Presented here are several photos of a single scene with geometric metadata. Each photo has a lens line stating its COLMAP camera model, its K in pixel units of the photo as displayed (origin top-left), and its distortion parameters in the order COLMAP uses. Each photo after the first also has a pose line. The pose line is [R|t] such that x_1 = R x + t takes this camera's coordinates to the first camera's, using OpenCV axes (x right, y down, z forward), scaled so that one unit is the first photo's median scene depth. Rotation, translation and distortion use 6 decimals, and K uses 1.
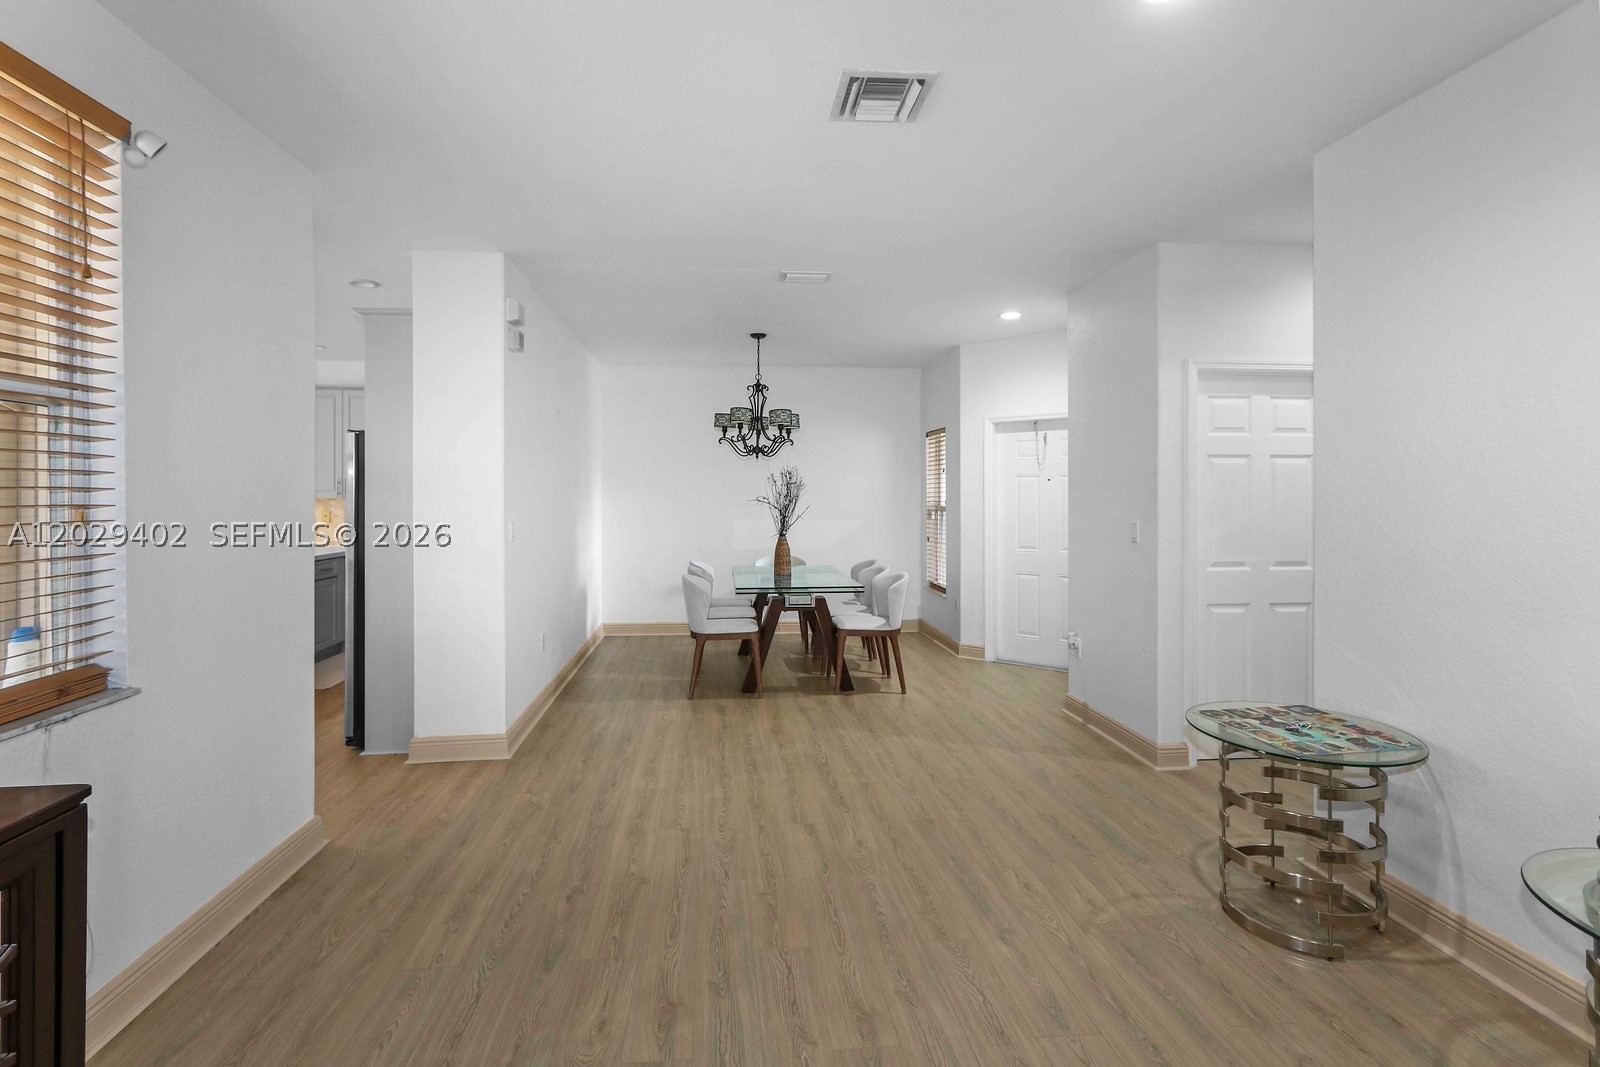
lens RADIAL K [[747.4, 0, 778.5], [0, 747.4, 515.0], [0, 0, 1]] dist [0.003358, 0.001218]
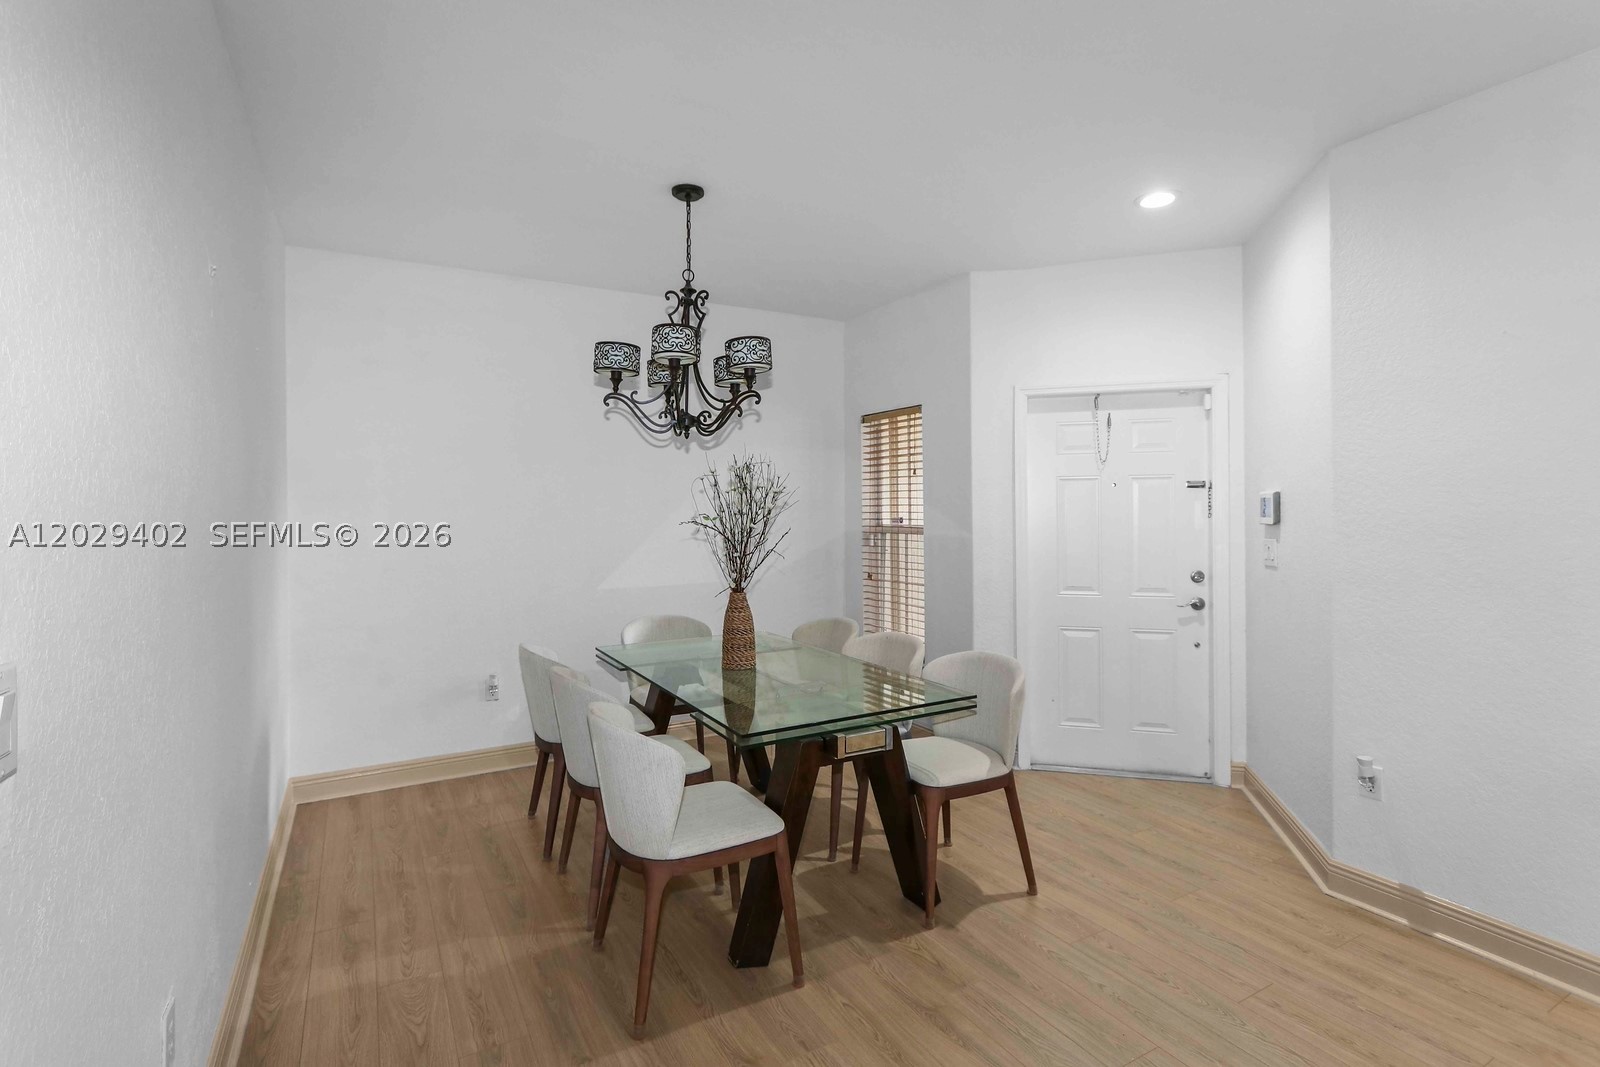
lens RADIAL K [[747.4, 0, 778.5], [0, 747.4, 515.0], [0, 0, 1]] dist [0.003358, 0.001218]
pose [[0.916792, -0.012891, 0.399156, -0.174324], [0.022181, 0.999580, -0.018663, -0.014471], [-0.398748, 0.025964, 0.916693, 0.529154]]
